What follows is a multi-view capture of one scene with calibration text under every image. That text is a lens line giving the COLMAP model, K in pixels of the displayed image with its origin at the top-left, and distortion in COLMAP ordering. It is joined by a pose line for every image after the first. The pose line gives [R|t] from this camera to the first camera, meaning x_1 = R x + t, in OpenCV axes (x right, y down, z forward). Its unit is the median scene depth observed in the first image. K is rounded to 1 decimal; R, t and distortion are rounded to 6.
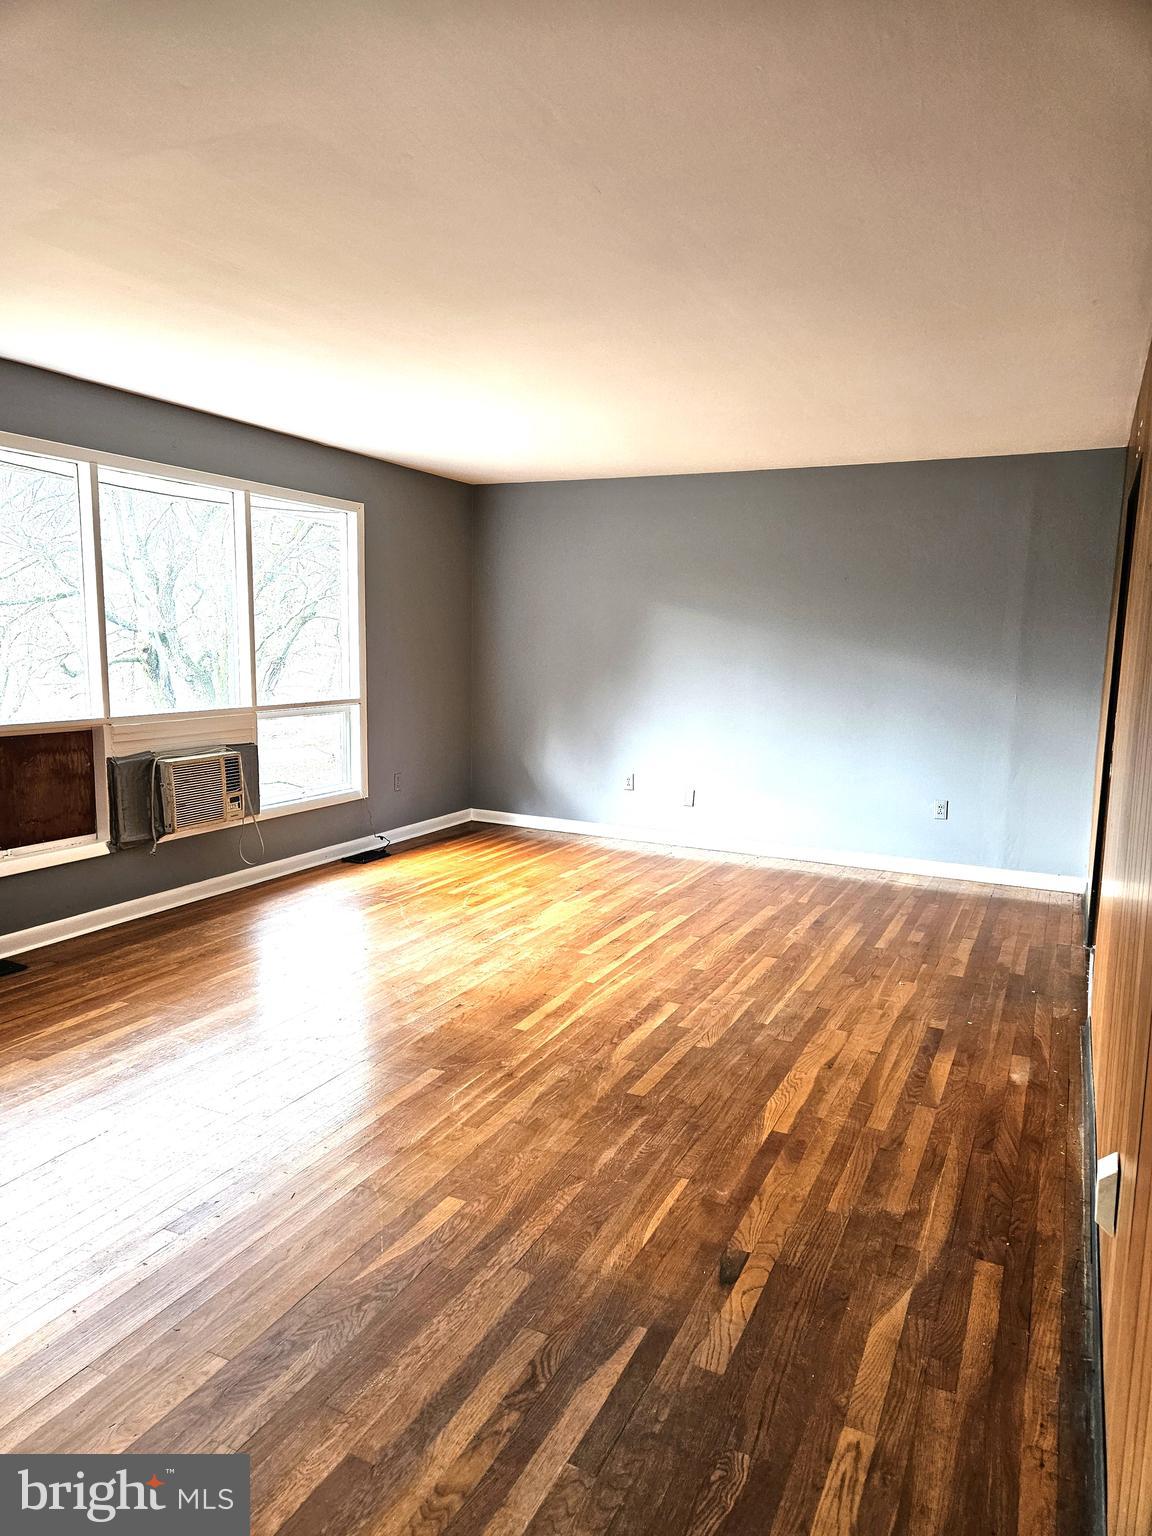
lens RADIAL K [[1031.8, 0, 573.0], [0, 1031.8, 772.4], [0, 0, 1]] dist [0.058414, 0.001049]
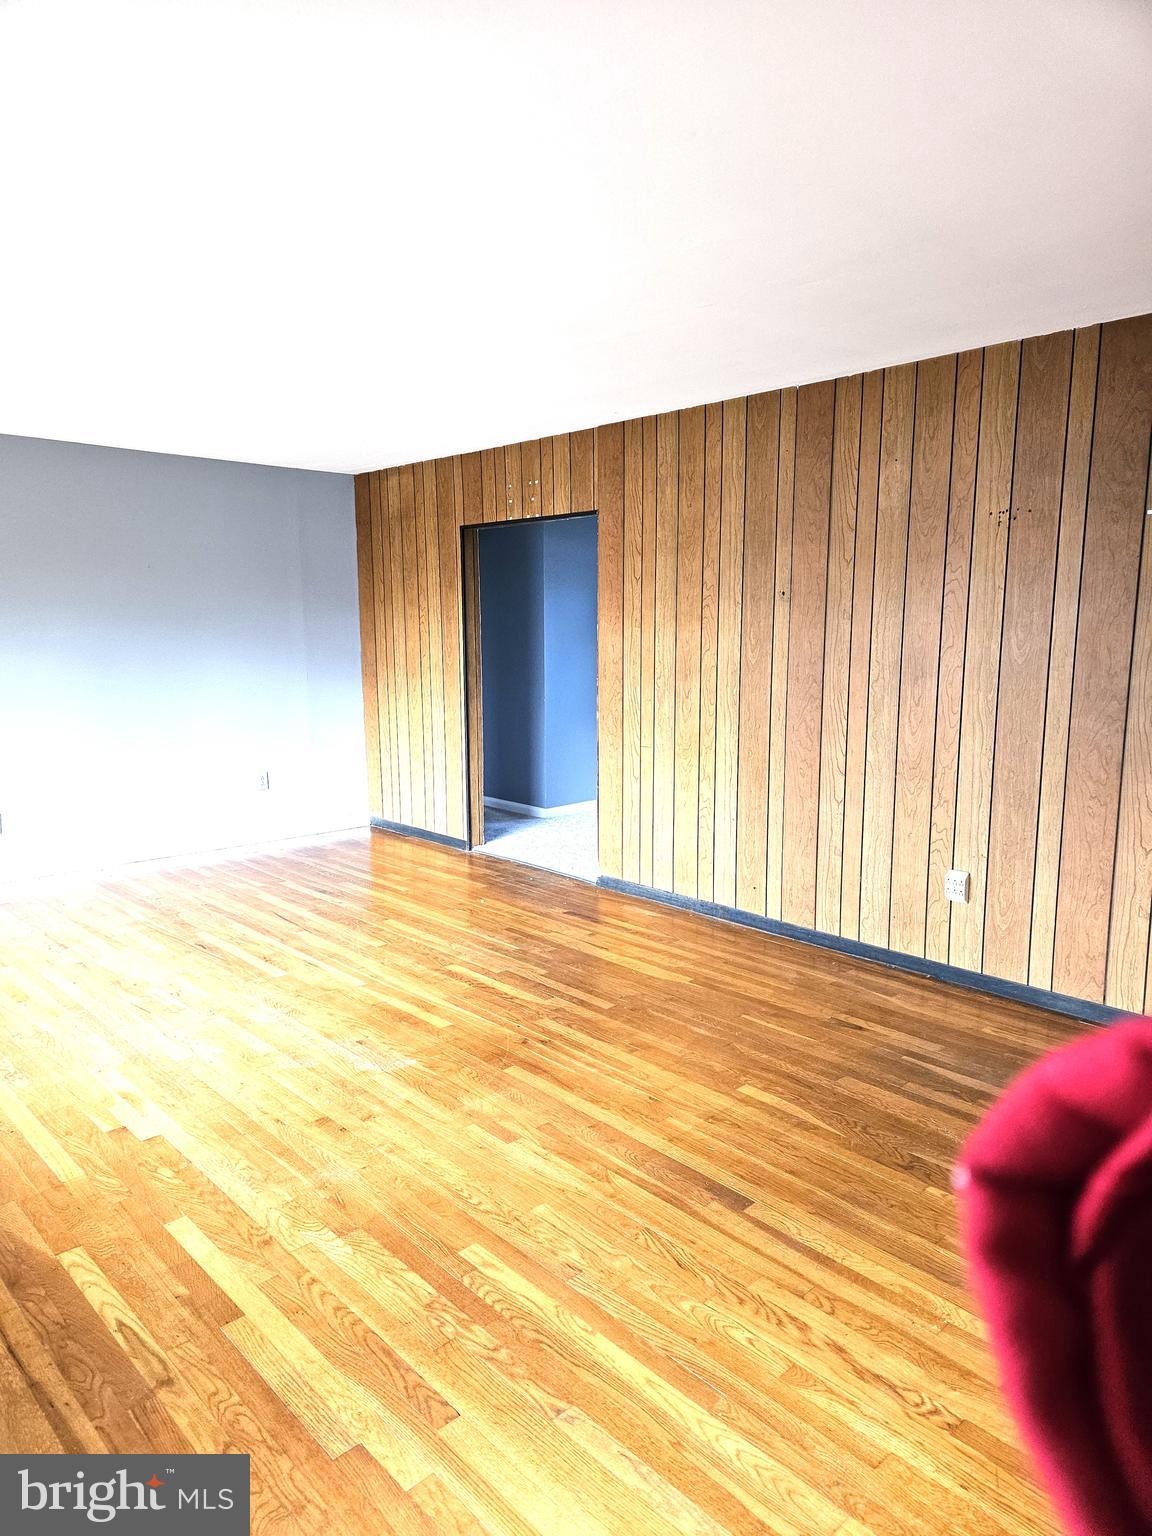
lens RADIAL K [[1031.8, 0, 576.5], [0, 1031.8, 770.5], [0, 0, 1]] dist [0.058414, 0.001049]
pose [[0.353468, -0.160421, 0.921589, -0.897512], [0.133839, 0.983723, 0.119904, -0.102583], [-0.925823, 0.080962, 0.369185, 0.482944]]
